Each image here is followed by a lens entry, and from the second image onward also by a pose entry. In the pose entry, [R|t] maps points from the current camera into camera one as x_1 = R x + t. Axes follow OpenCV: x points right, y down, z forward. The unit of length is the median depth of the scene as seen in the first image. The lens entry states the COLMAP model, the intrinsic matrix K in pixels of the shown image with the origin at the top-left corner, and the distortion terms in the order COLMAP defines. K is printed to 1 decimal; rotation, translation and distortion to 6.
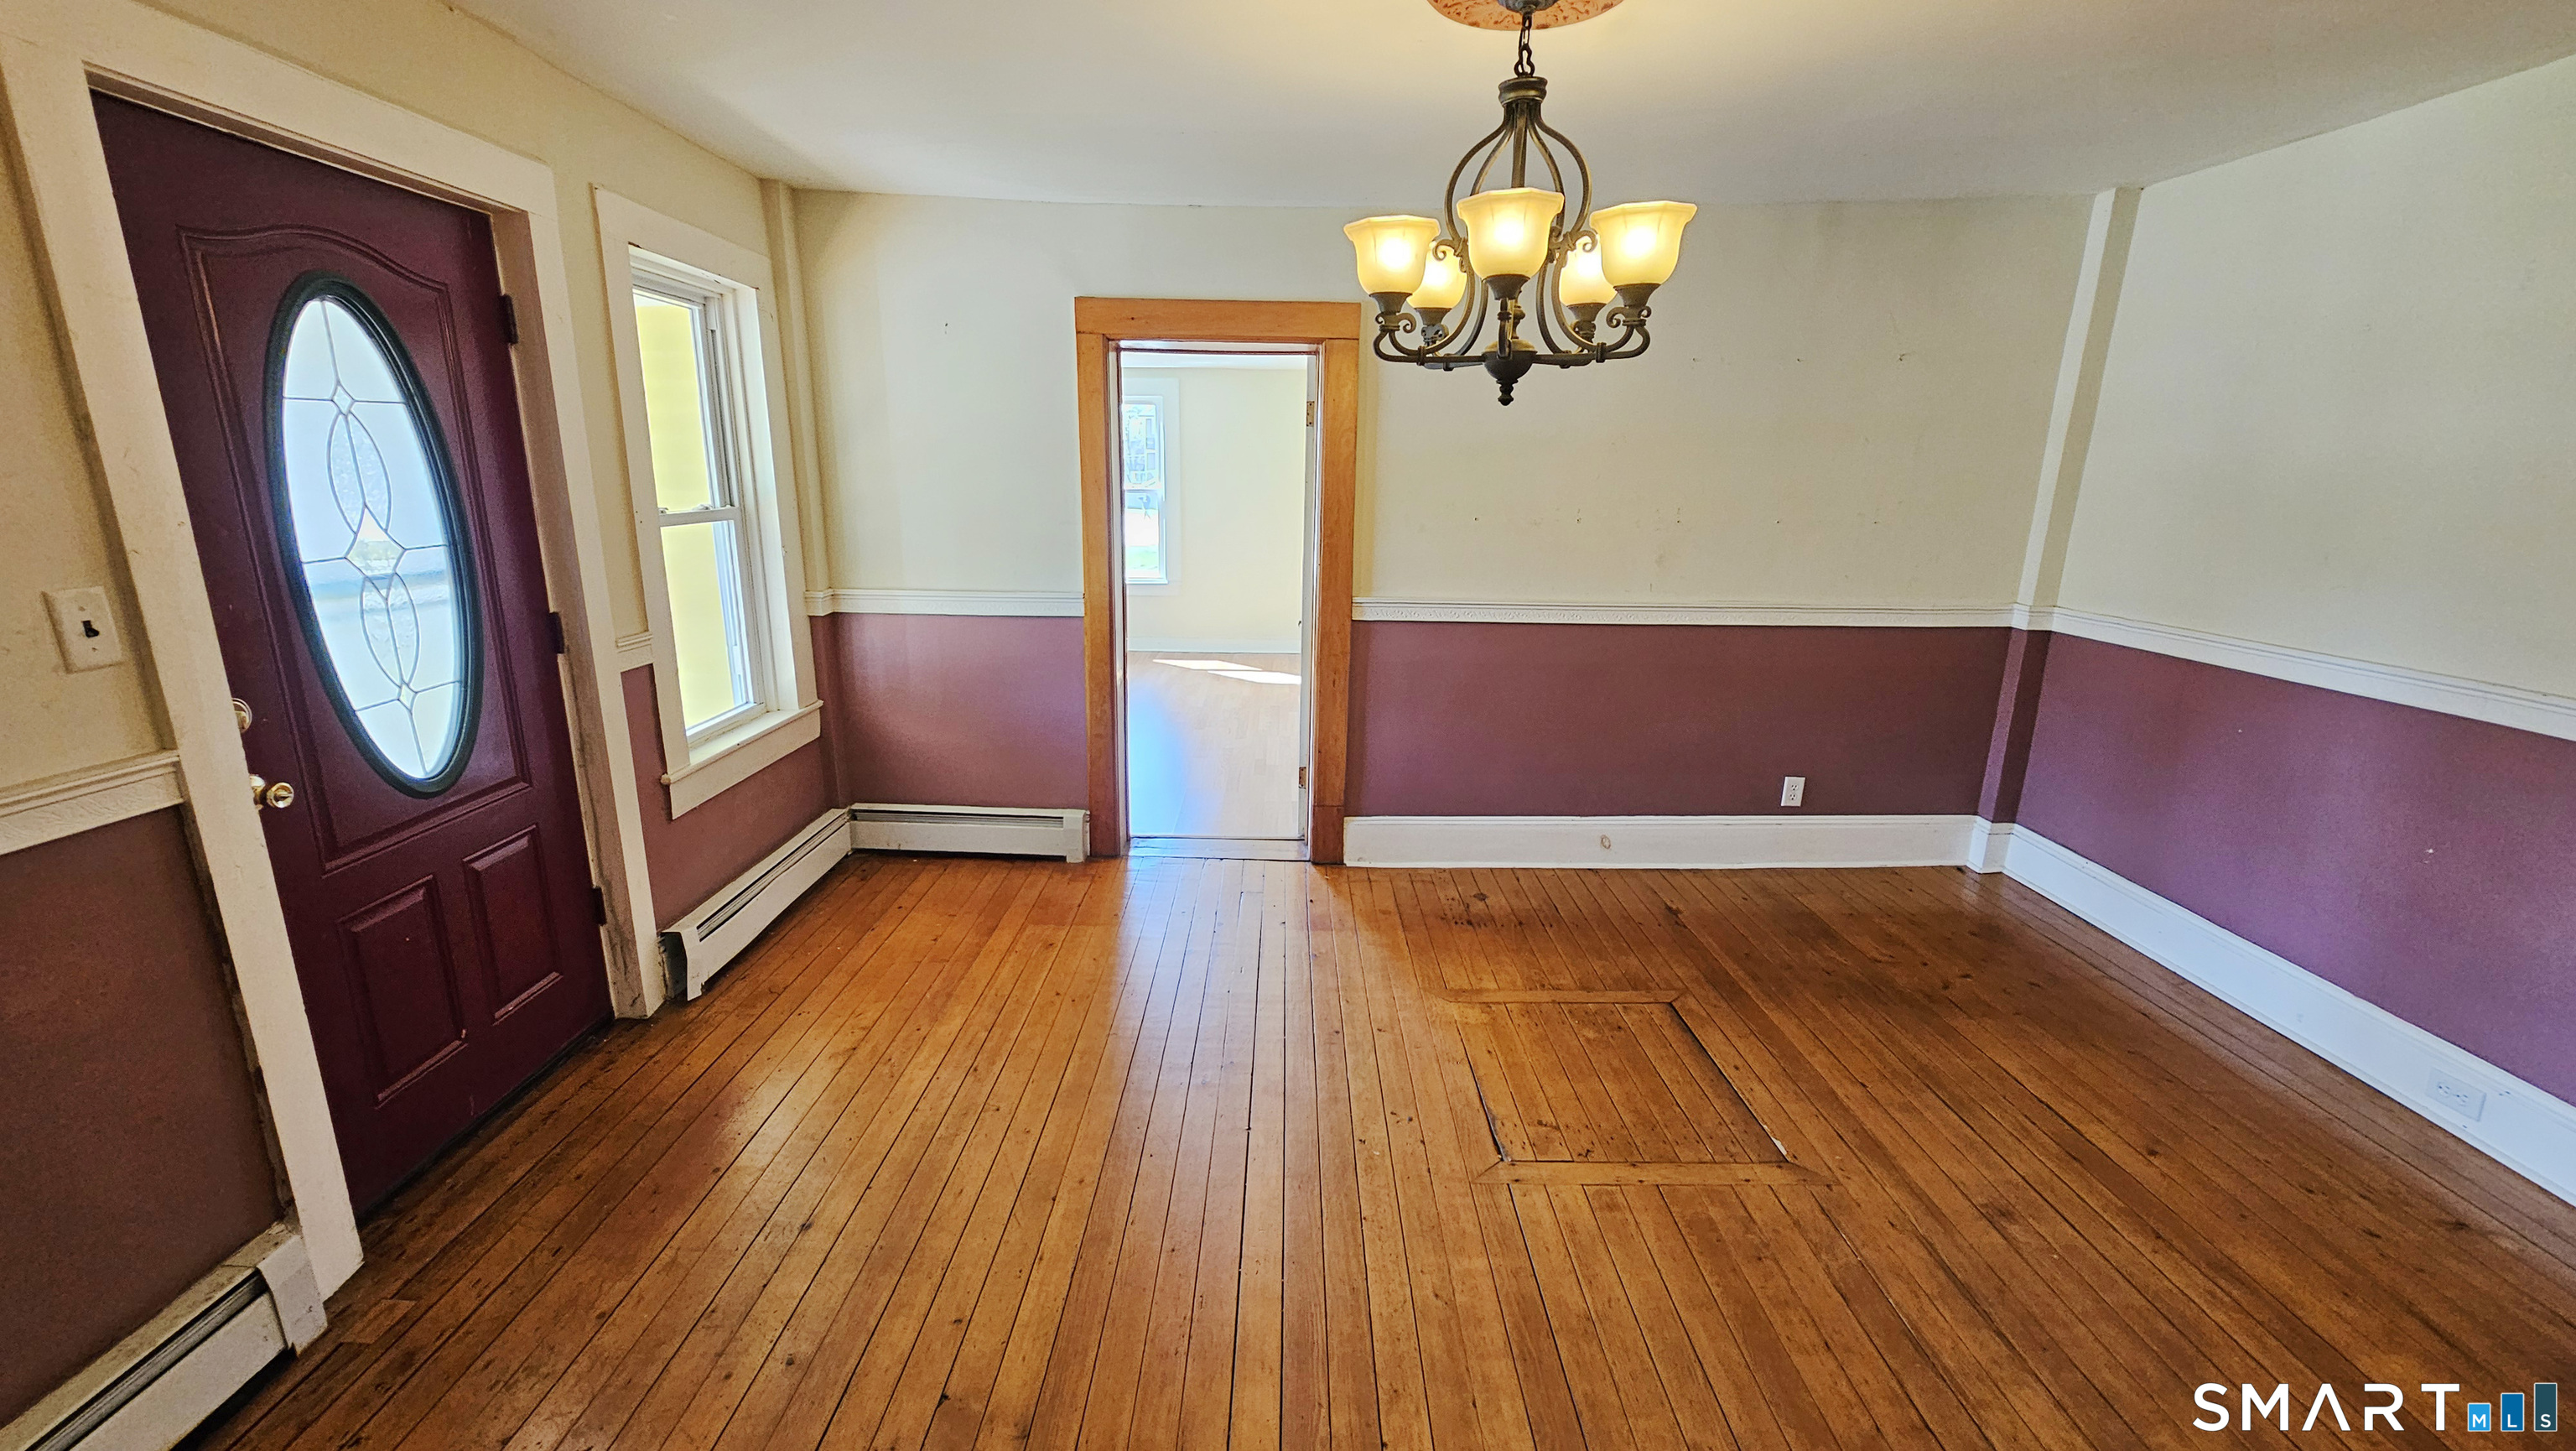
lens RADIAL K [[1041.4, 0, 1260.3], [0, 1041.4, 735.3], [0, 0, 1]] dist [0.001063, -0.000054]
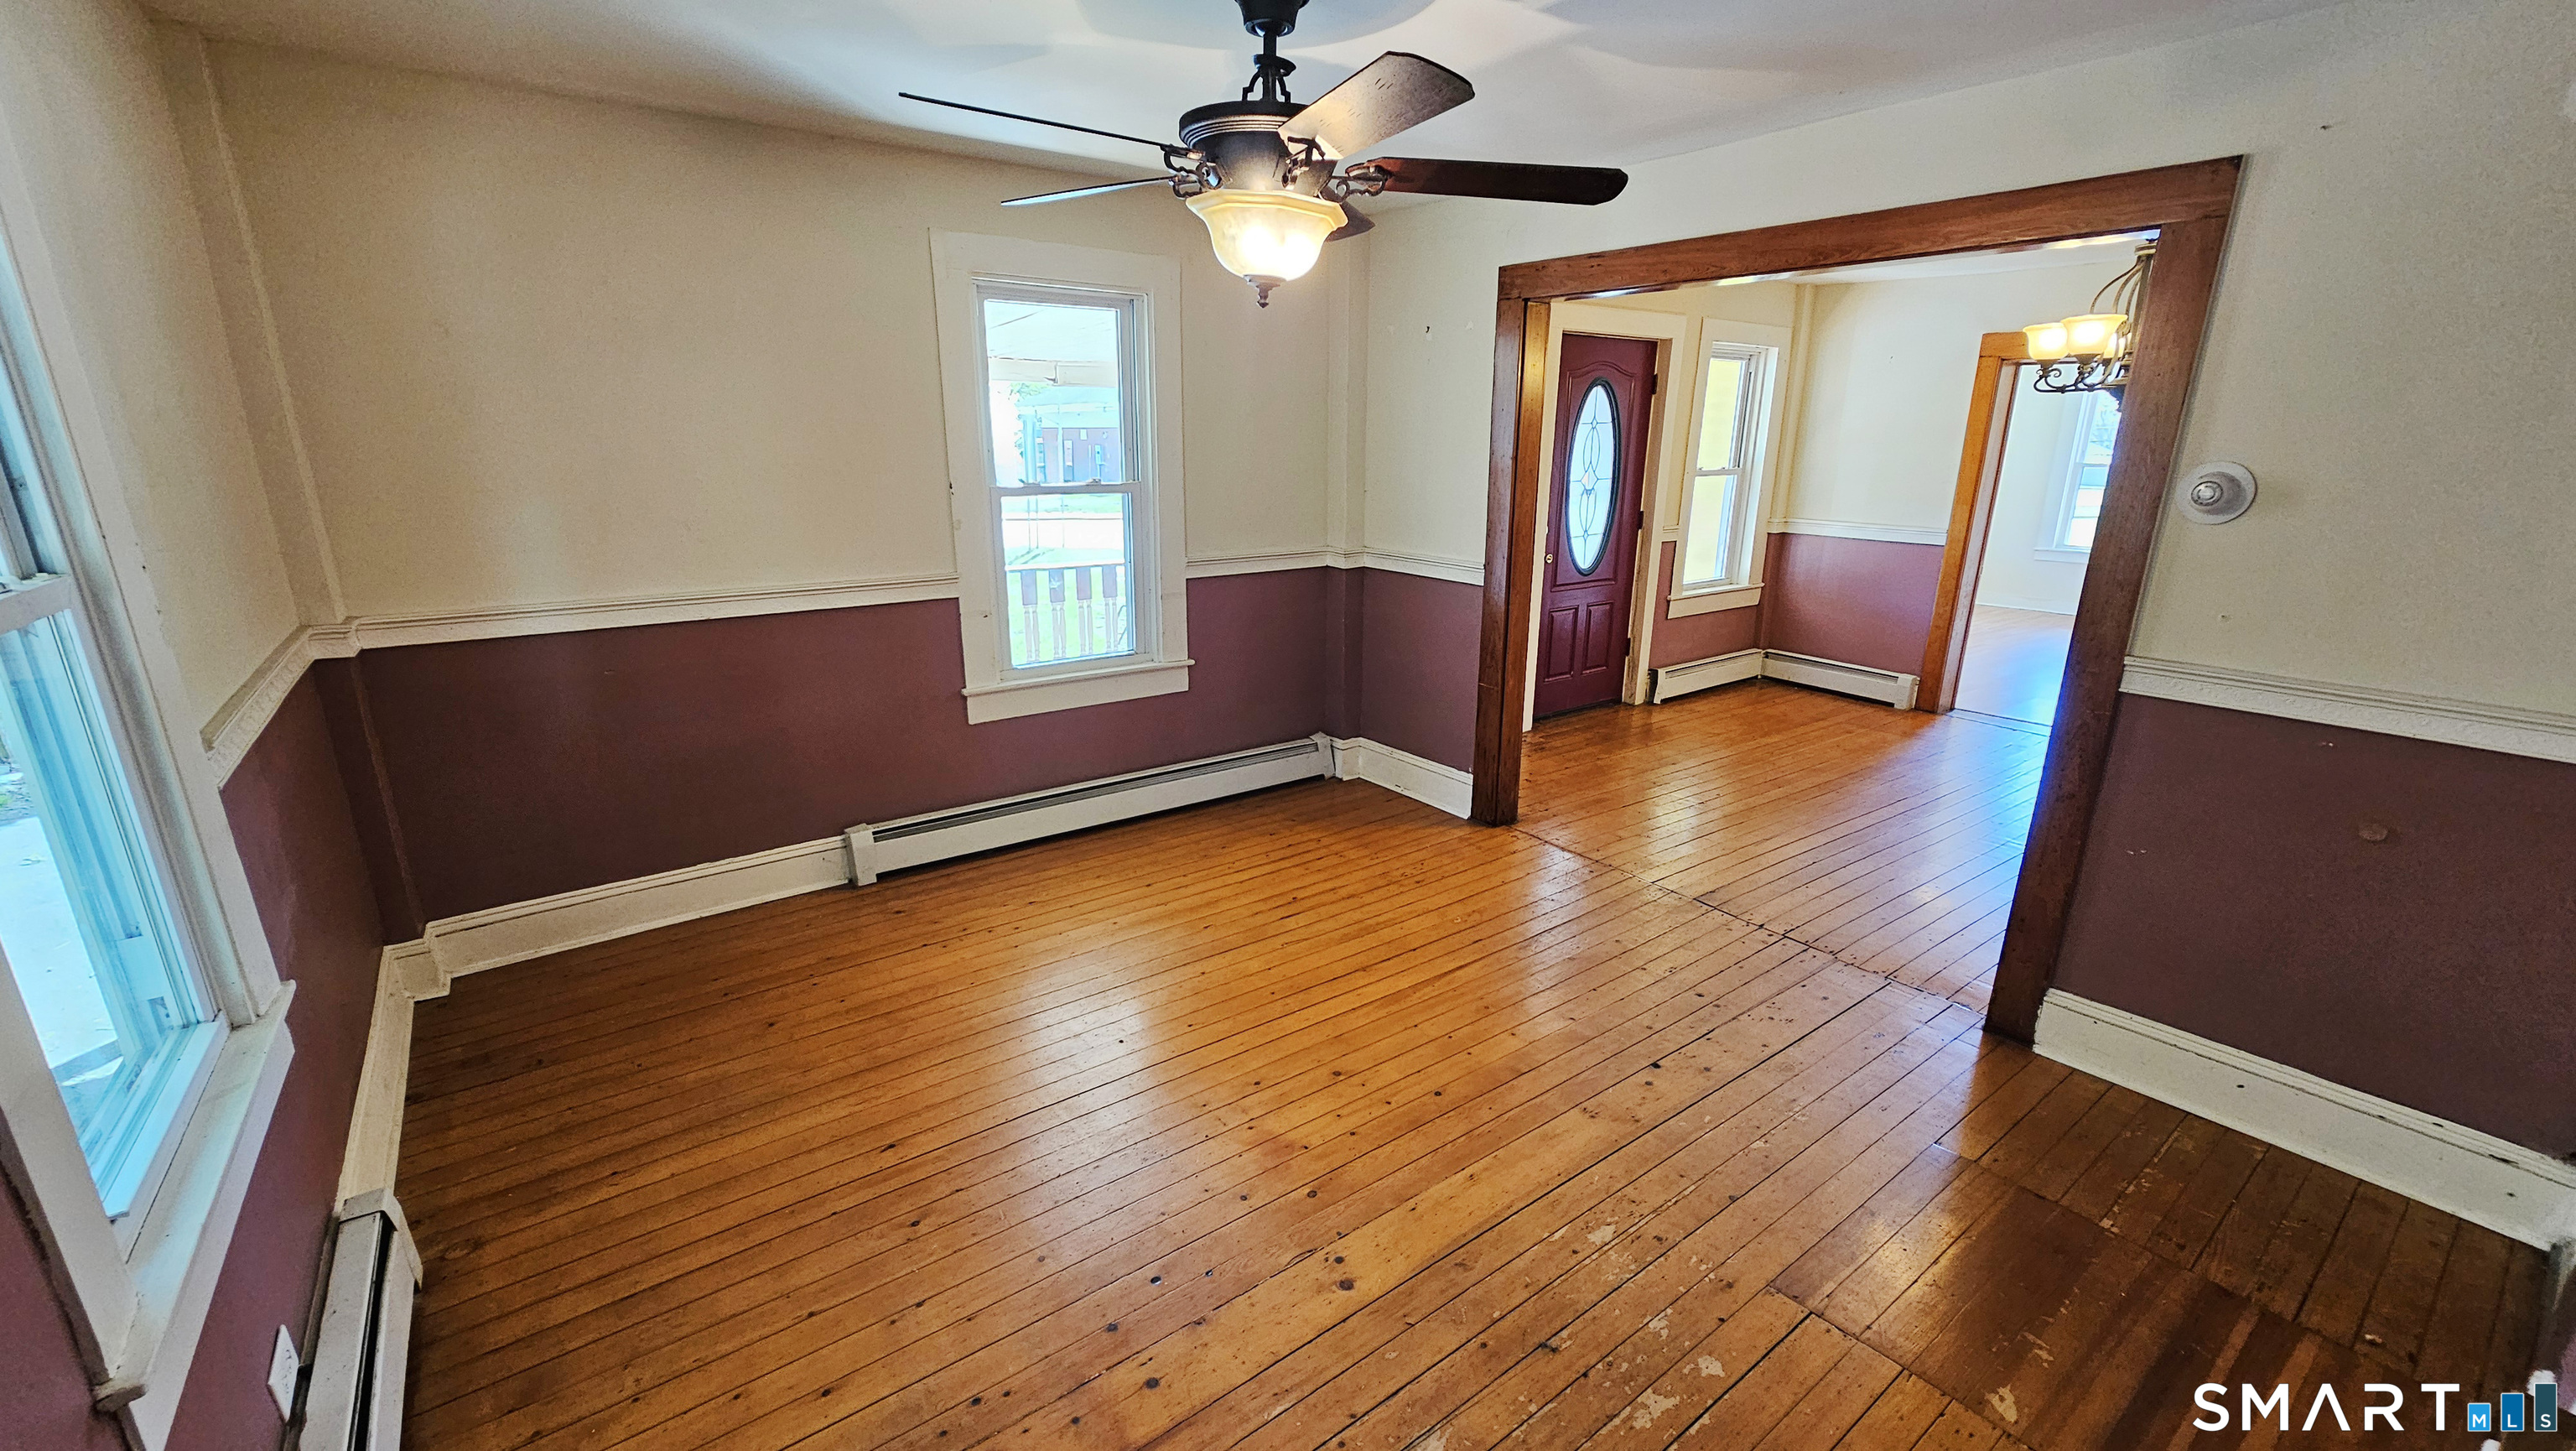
lens RADIAL K [[1035.0, 0, 1290.1], [0, 1035.0, 737.6], [0, 0, 1]] dist [-0.000702, -0.000095]
pose [[0.609069, 0.214237, -0.763634, 0.611045], [-0.195000, 0.973722, 0.117646, 0.220904], [0.768772, 0.077255, 0.634840, -0.879944]]
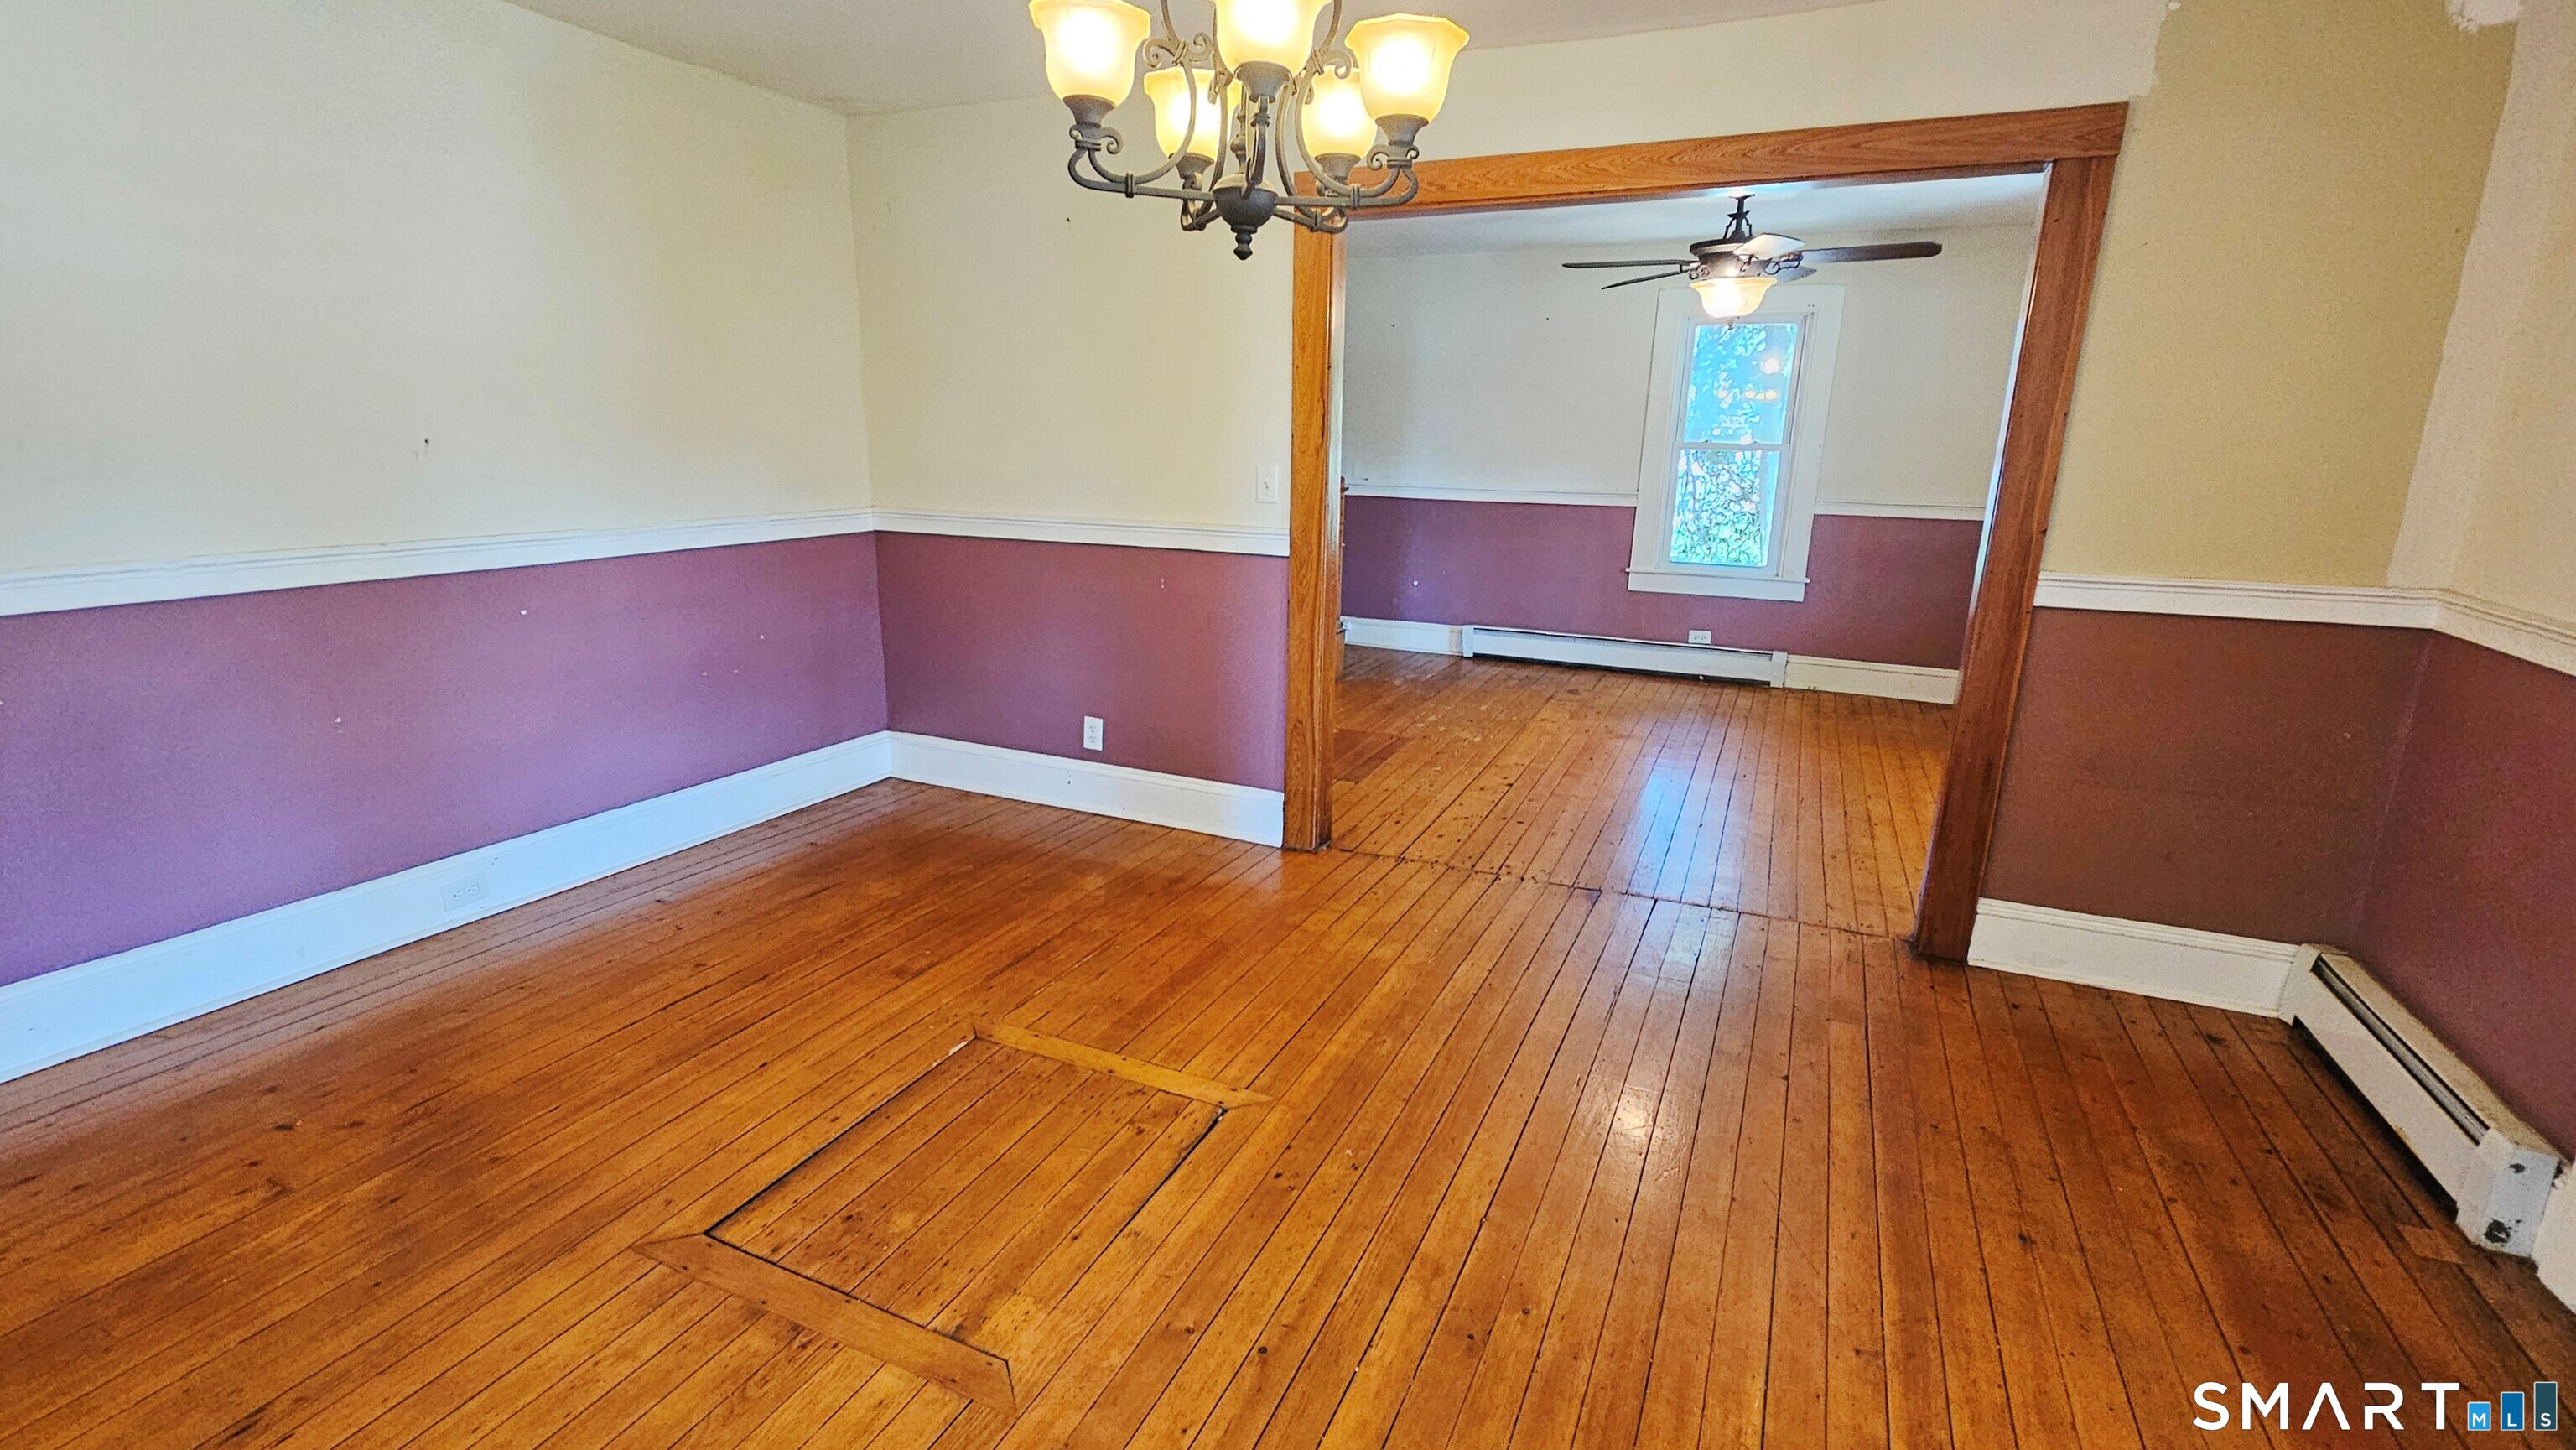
lens RADIAL K [[1146.4, 0, 1284.7], [0, 1146.4, 733.6], [0, 0, 1]] dist [0.000892, -0.000167]
pose [[-0.919099, -0.127841, 0.372710, -0.123392], [0.069312, 0.878698, 0.472319, -0.292135], [-0.387882, 0.459942, -0.798750, 1.323125]]
